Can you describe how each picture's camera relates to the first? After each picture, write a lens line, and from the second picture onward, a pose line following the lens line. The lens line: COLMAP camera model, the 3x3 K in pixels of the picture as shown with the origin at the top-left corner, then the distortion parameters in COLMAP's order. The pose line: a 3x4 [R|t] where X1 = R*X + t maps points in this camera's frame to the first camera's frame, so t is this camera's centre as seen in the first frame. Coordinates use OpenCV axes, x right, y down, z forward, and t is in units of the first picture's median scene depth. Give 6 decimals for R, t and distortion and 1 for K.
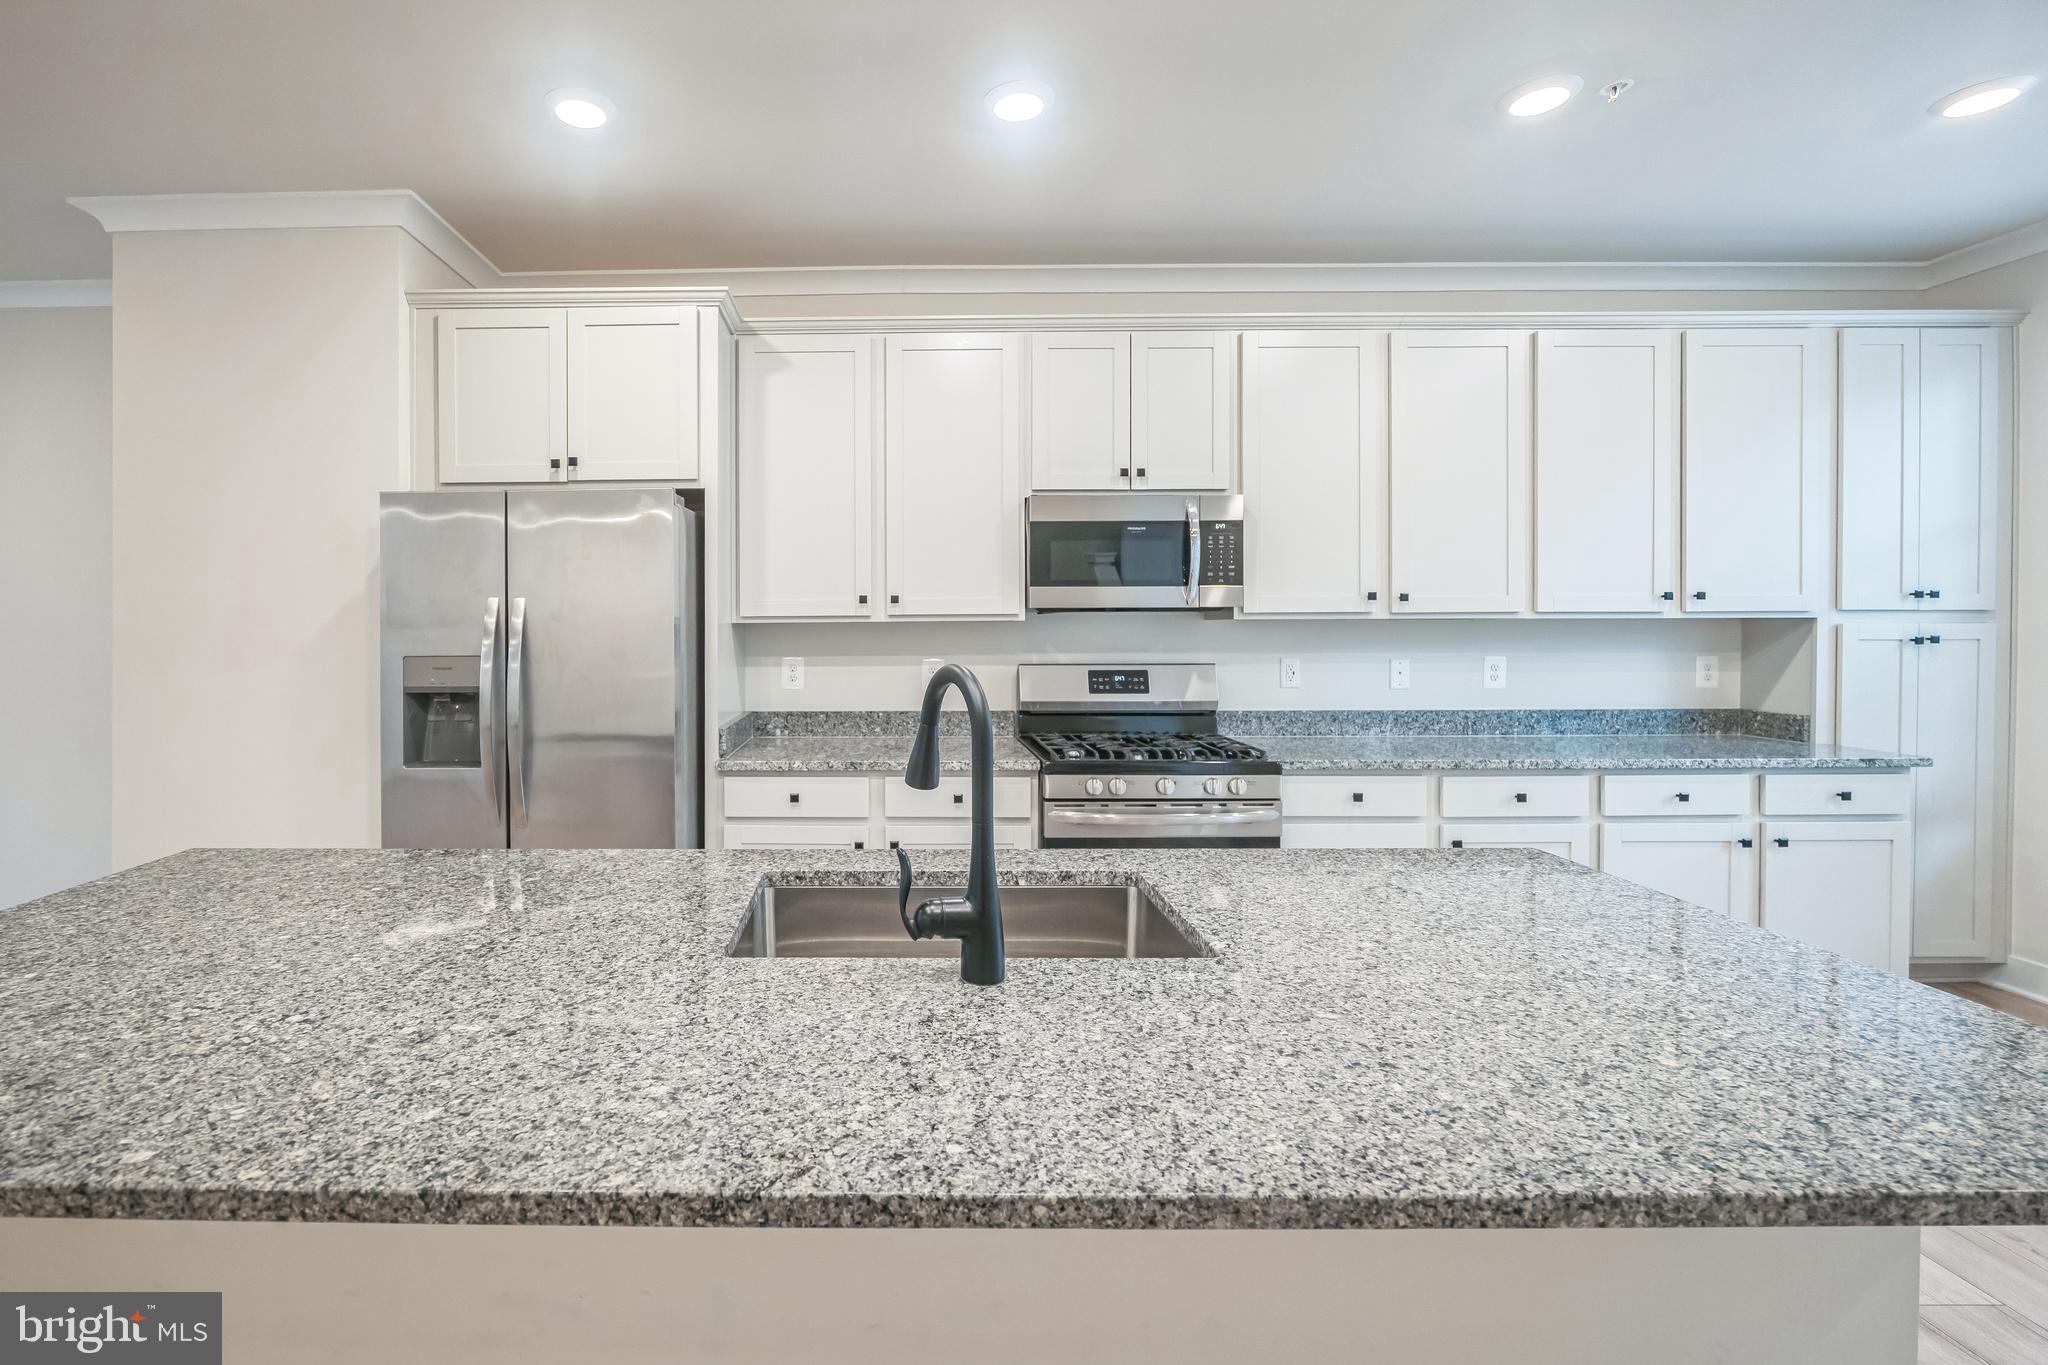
lens RADIAL K [[897.1, 0, 874.3], [0, 897.1, 631.1], [0, 0, 1]] dist [-0.011784, 0.000377]
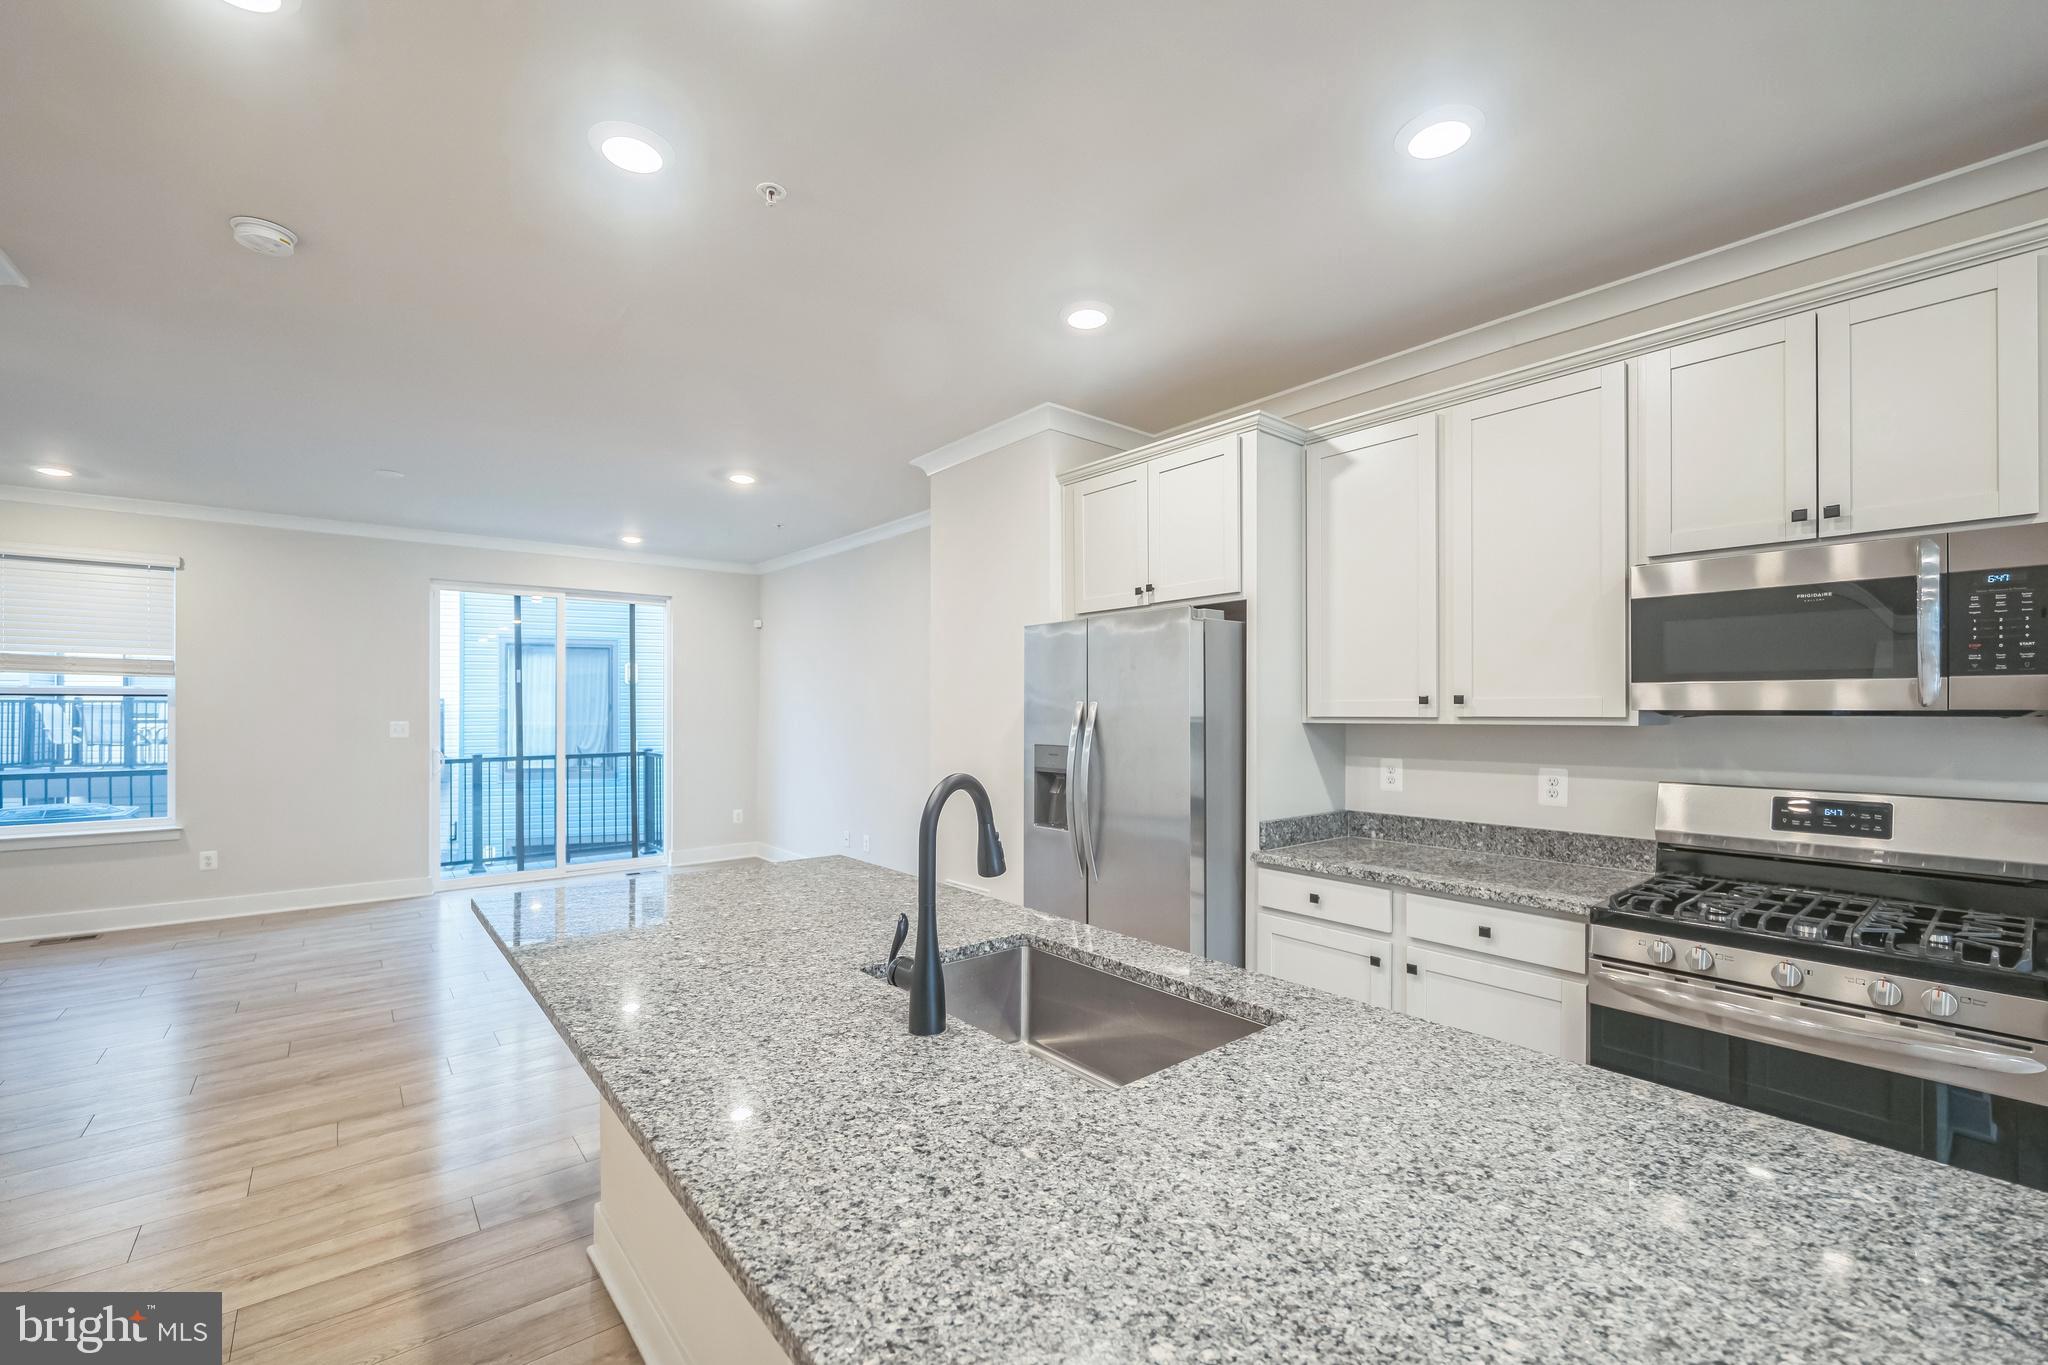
lens RADIAL K [[844.2, 0, 1022.3], [0, 844.2, 707.4], [0, 0, 1]] dist [-0.010542, 0.000073]
pose [[0.647693, 0.002731, -0.761897, 0.388103], [-0.011357, 0.999917, -0.006071, -0.017812], [0.761817, 0.012585, 0.647670, 0.123691]]
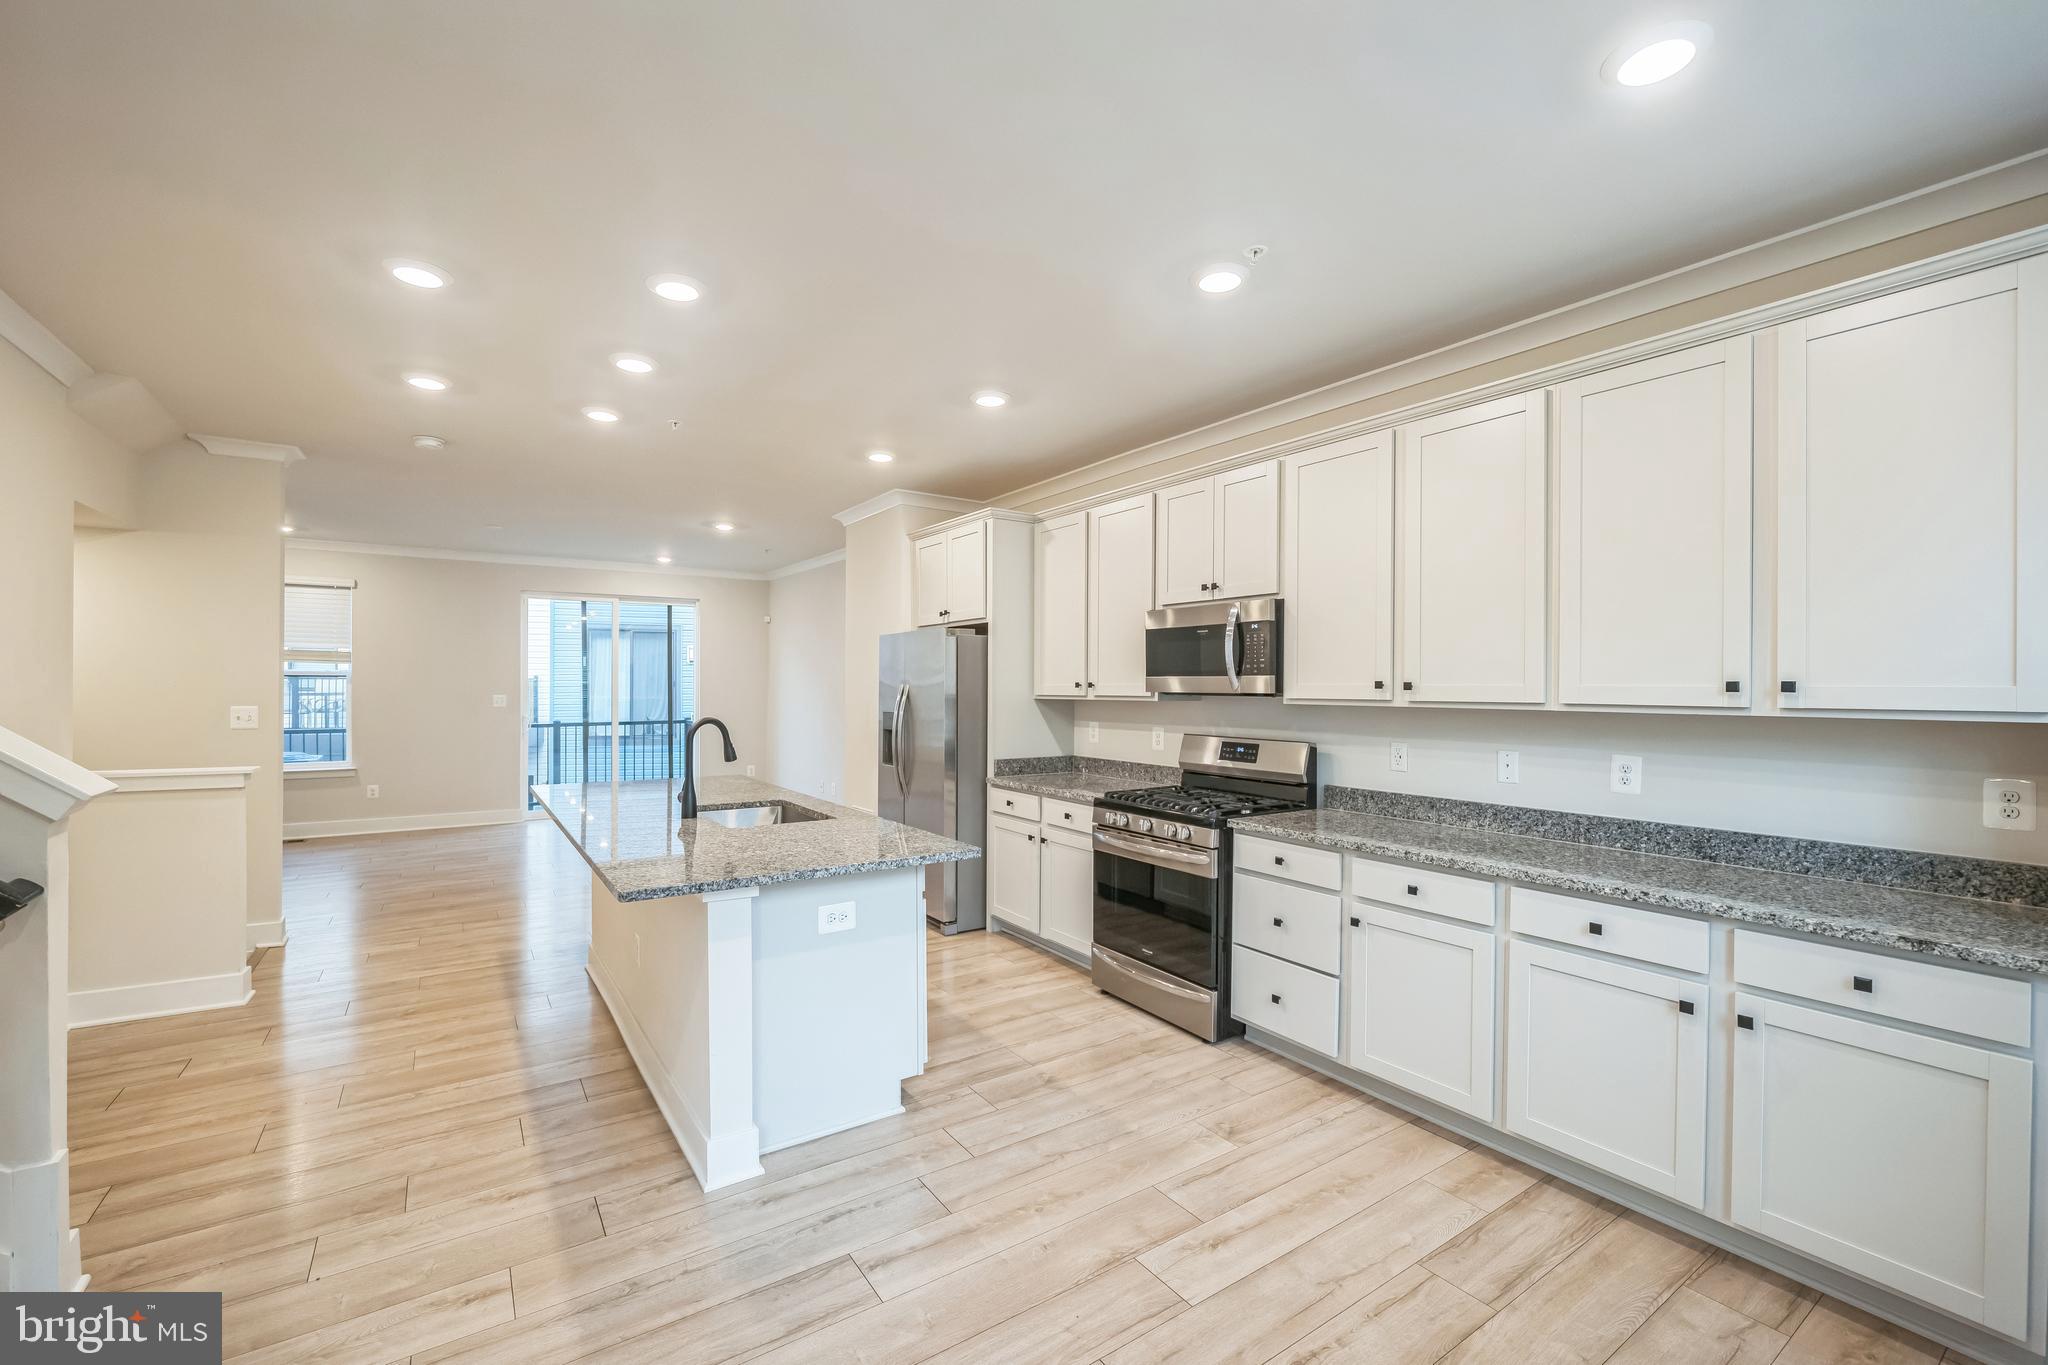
lens RADIAL K [[853.1, 0, 1019.2], [0, 853.1, 689.2], [0, 0, 1]] dist [-0.009340, 0.000100]
pose [[0.573819, 0.009799, -0.818924, 1.143984], [-0.016292, 0.999867, 0.000548, -0.027777], [0.818820, 0.013027, 0.573902, 0.084514]]
